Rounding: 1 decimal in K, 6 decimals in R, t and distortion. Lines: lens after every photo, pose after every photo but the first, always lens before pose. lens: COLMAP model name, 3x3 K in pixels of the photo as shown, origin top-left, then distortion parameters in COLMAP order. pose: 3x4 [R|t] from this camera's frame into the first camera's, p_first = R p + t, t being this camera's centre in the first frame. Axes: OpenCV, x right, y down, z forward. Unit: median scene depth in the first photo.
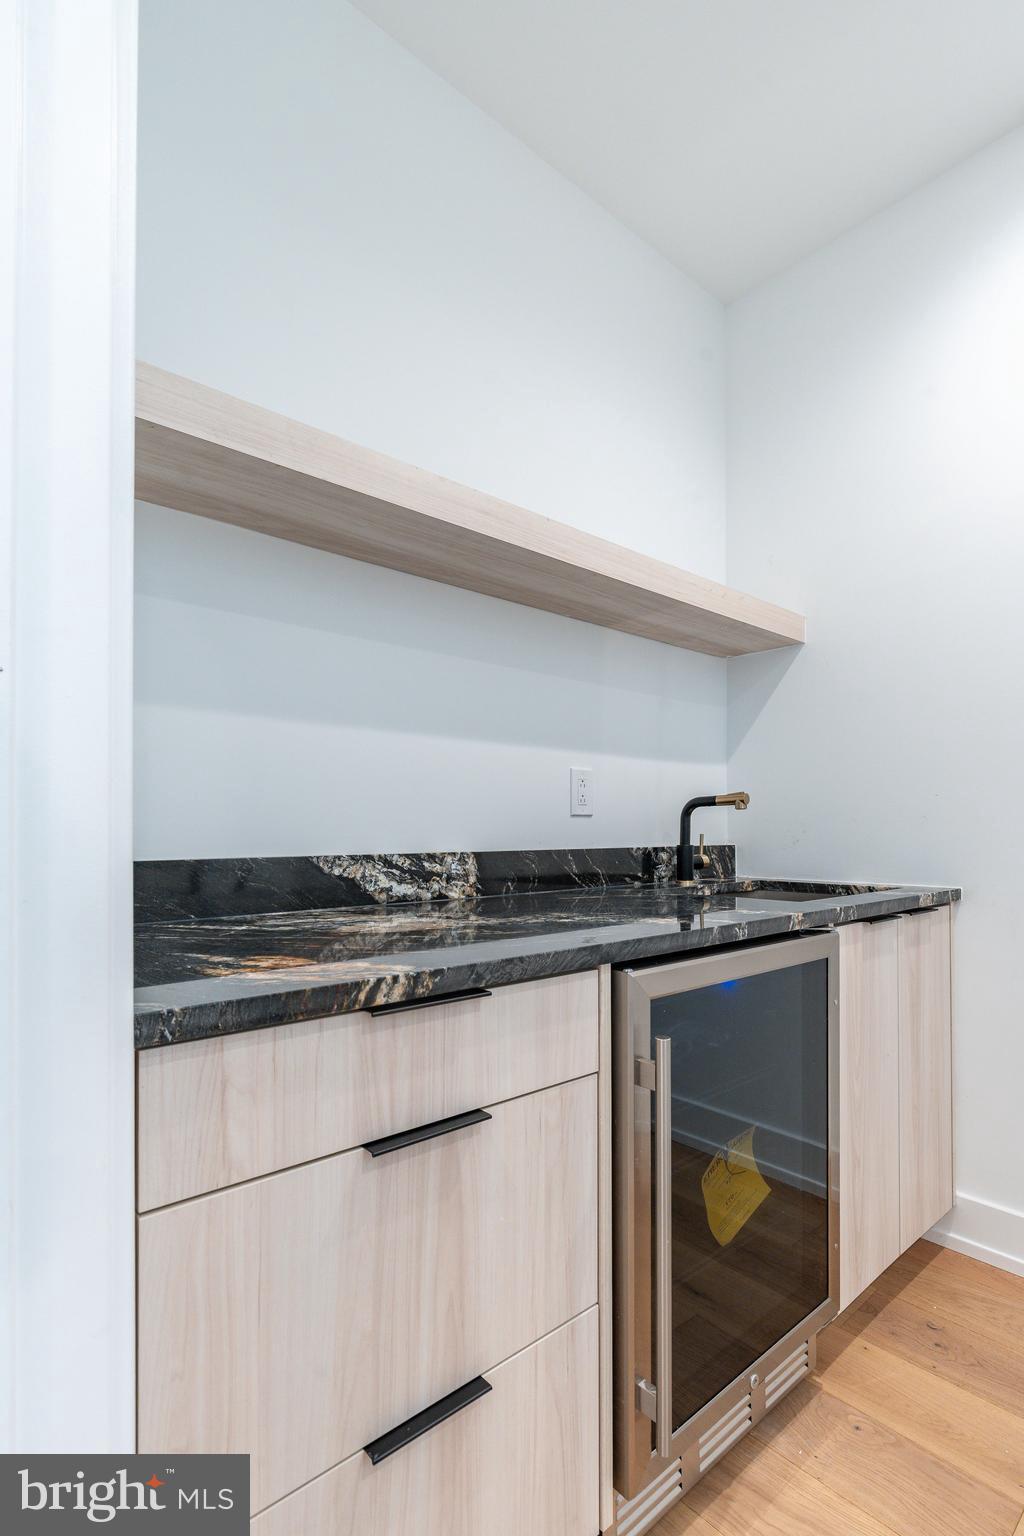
lens RADIAL K [[724.2, 0, 548.2], [0, 724.2, 817.9], [0, 0, 1]] dist [0.000898, 0.000139]
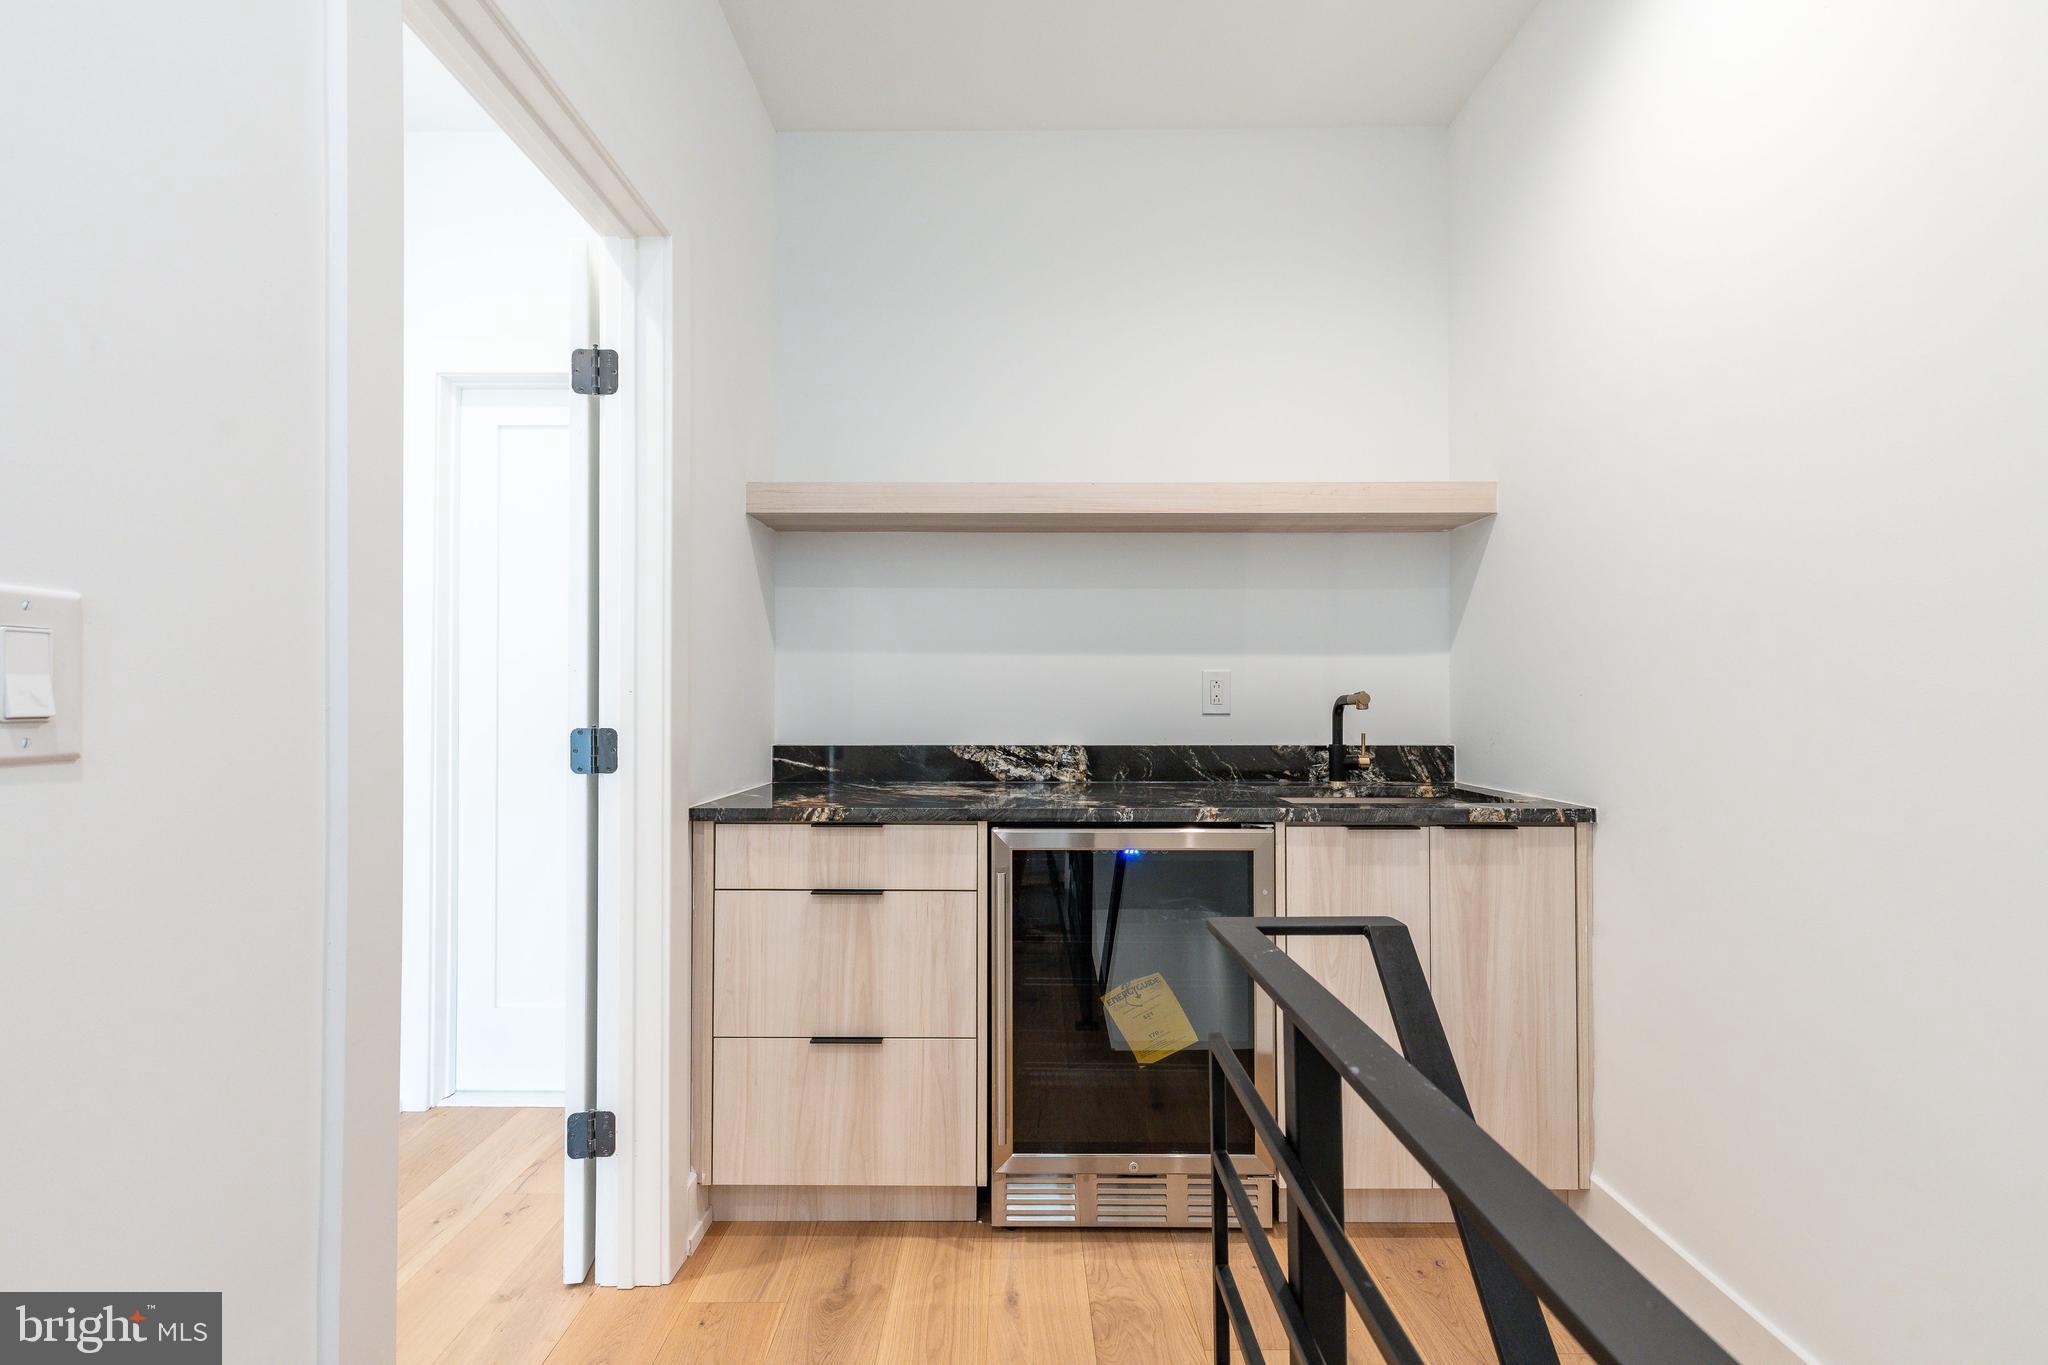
lens RADIAL K [[910.6, 0, 1026.0], [0, 910.6, 685.2], [0, 0, 1]] dist [0.002239, -0.000180]
pose [[0.745123, -0.011247, -0.666832, 0.917659], [0.009002, 0.999936, -0.006806, -0.049488], [0.666866, -0.000932, 0.745177, -0.247493]]
